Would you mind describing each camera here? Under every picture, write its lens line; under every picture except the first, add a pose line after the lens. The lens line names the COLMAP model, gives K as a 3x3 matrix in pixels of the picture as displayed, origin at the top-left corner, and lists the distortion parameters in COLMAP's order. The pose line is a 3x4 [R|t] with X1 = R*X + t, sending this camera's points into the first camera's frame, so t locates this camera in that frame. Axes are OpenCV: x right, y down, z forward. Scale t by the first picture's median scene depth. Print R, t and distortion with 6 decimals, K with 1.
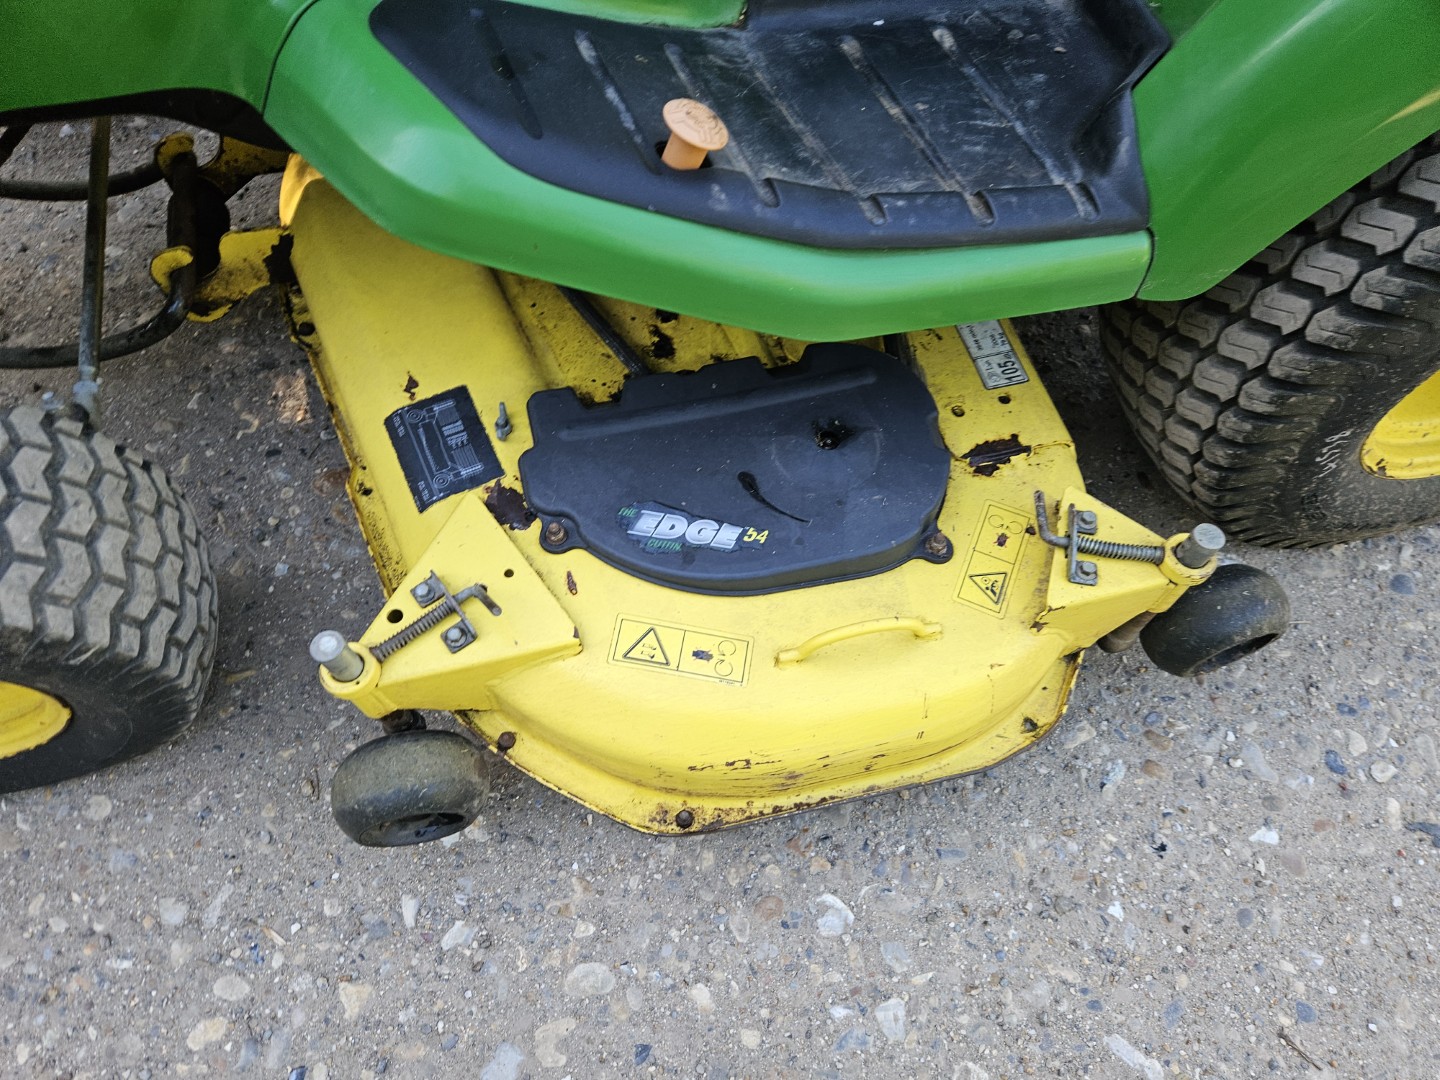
lens RADIAL K [[962.9, 0, 698.2], [0, 962.9, 551.6], [0, 0, 1]] dist [0.061894, -0.048174]
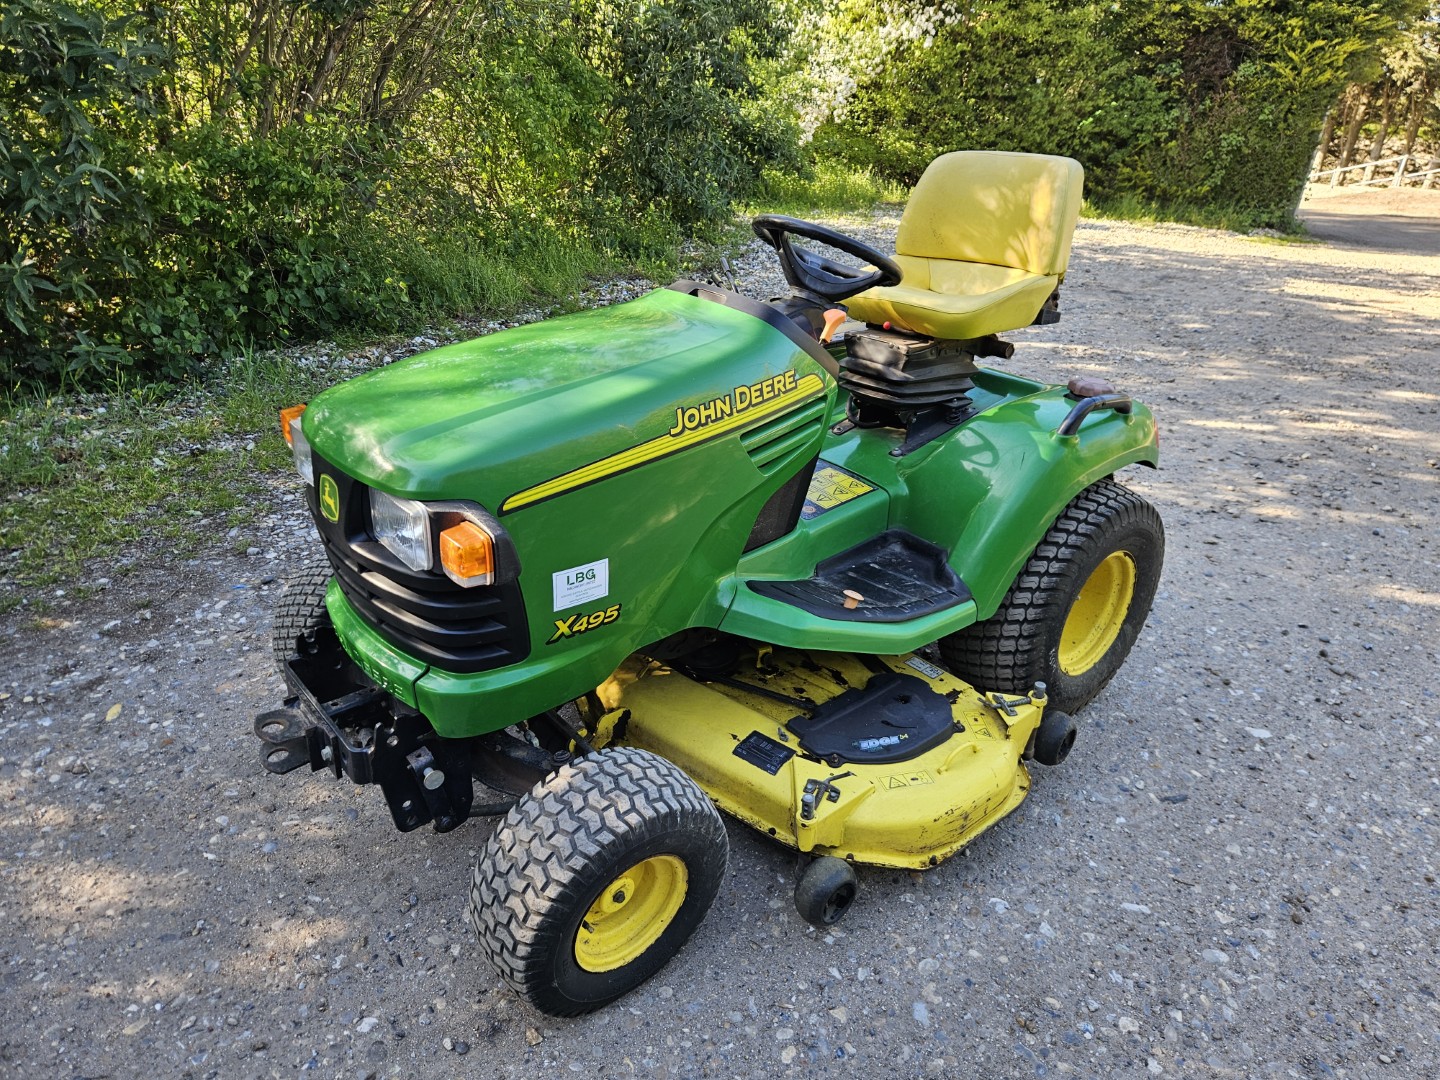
lens RADIAL K [[952.0, 0, 723.3], [0, 952.0, 532.9], [0, 0, 1]] dist [0.059061, -0.046769]
pose [[0.889824, -0.187733, 0.415897, -1.200568], [0.390504, 0.784802, -0.481241, 0.540322], [-0.236052, 0.590629, 0.771646, -1.049446]]
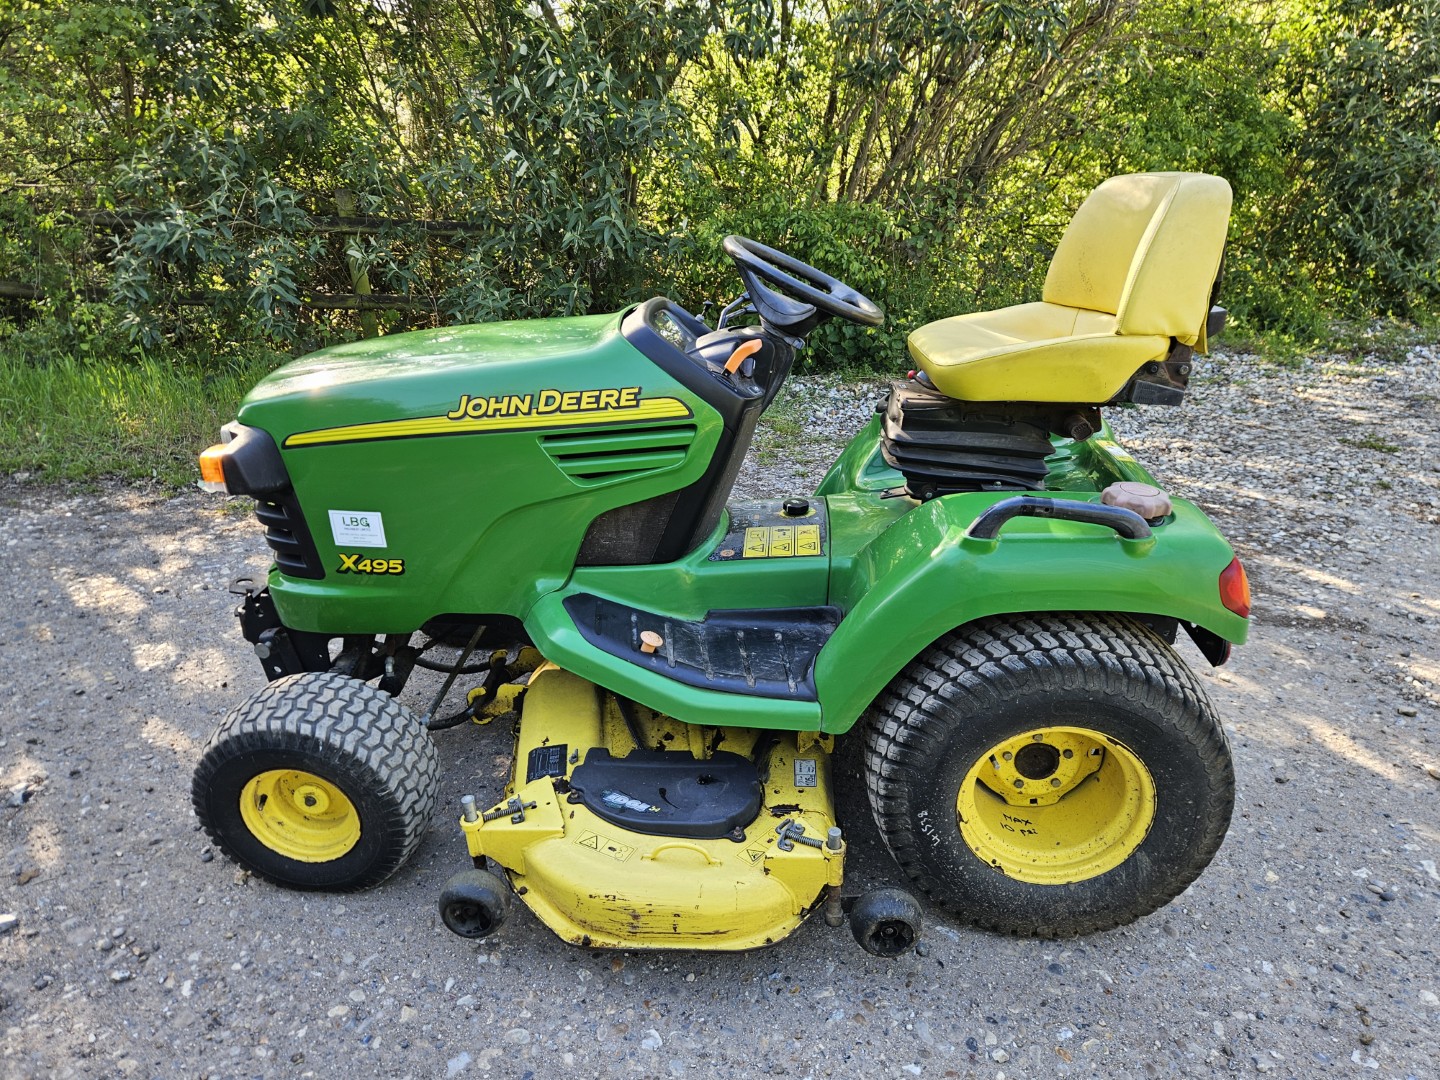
lens RADIAL K [[953.1, 0, 731.6], [0, 953.1, 545.8], [0, 0, 1]] dist [0.067228, -0.047926]
pose [[0.956590, 0.088866, -0.277558, 0.735196], [-0.240528, 0.778513, -0.579710, 0.698835], [0.164566, 0.621305, 0.766093, -0.982628]]
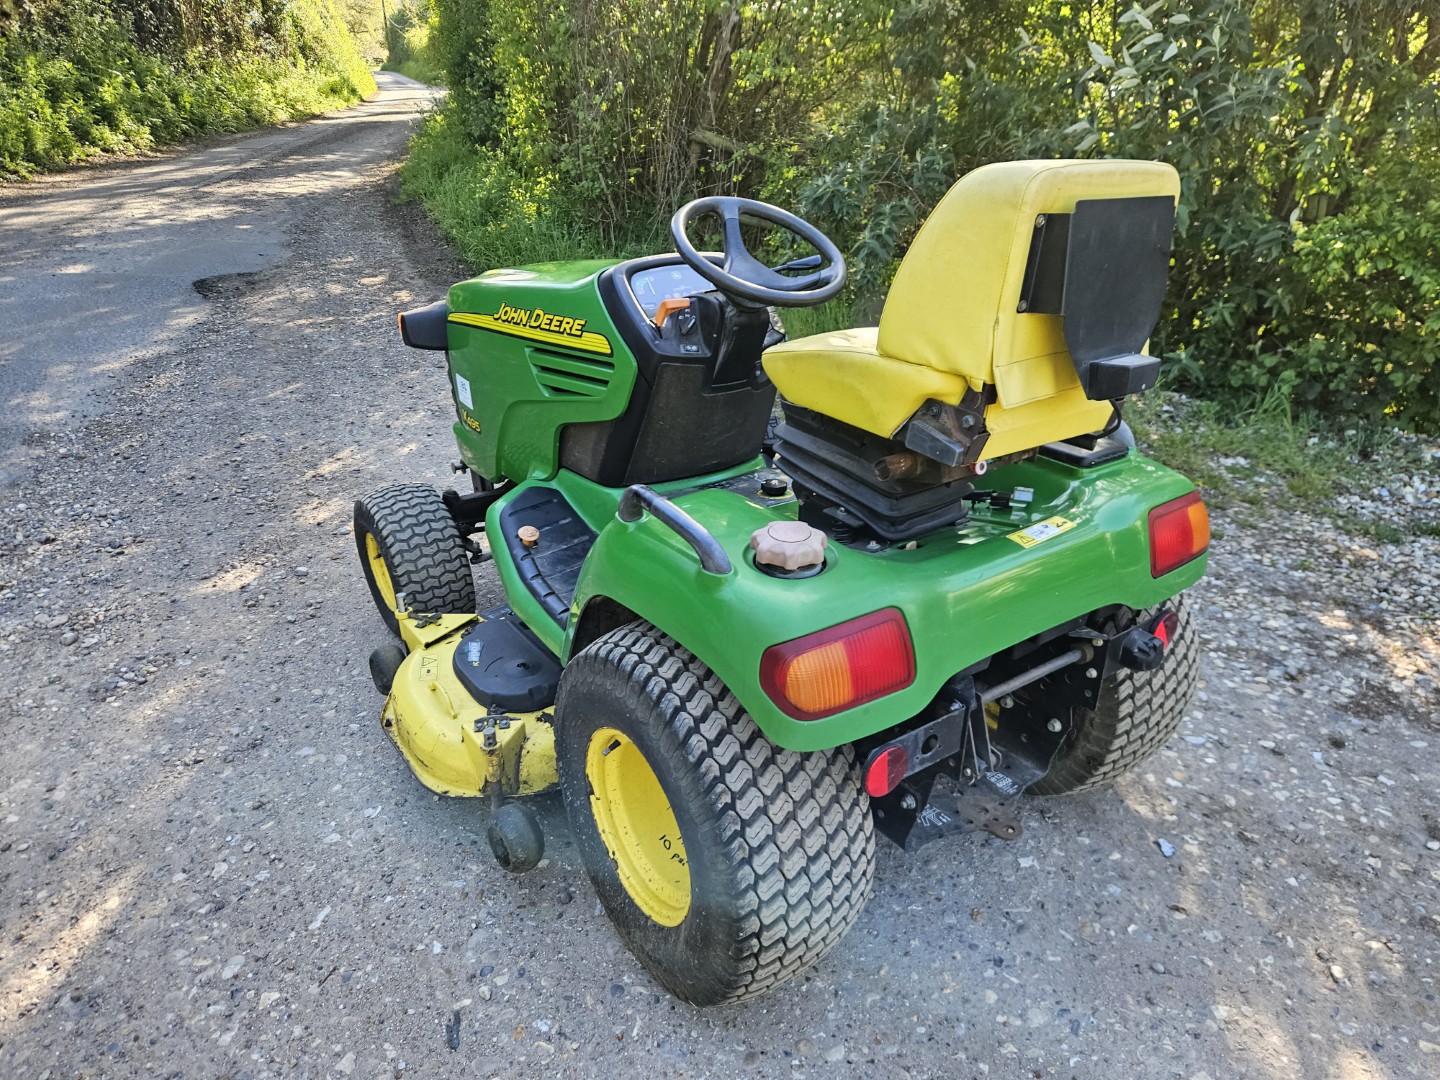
lens RADIAL K [[968.9, 0, 737.7], [0, 968.9, 553.4], [0, 0, 1]] dist [0.058295, -0.044426]
pose [[0.391572, 0.368728, -0.843037, 2.326987], [-0.806122, 0.579229, -0.121082, -0.420605], [0.443665, 0.727003, 0.524050, -0.299913]]
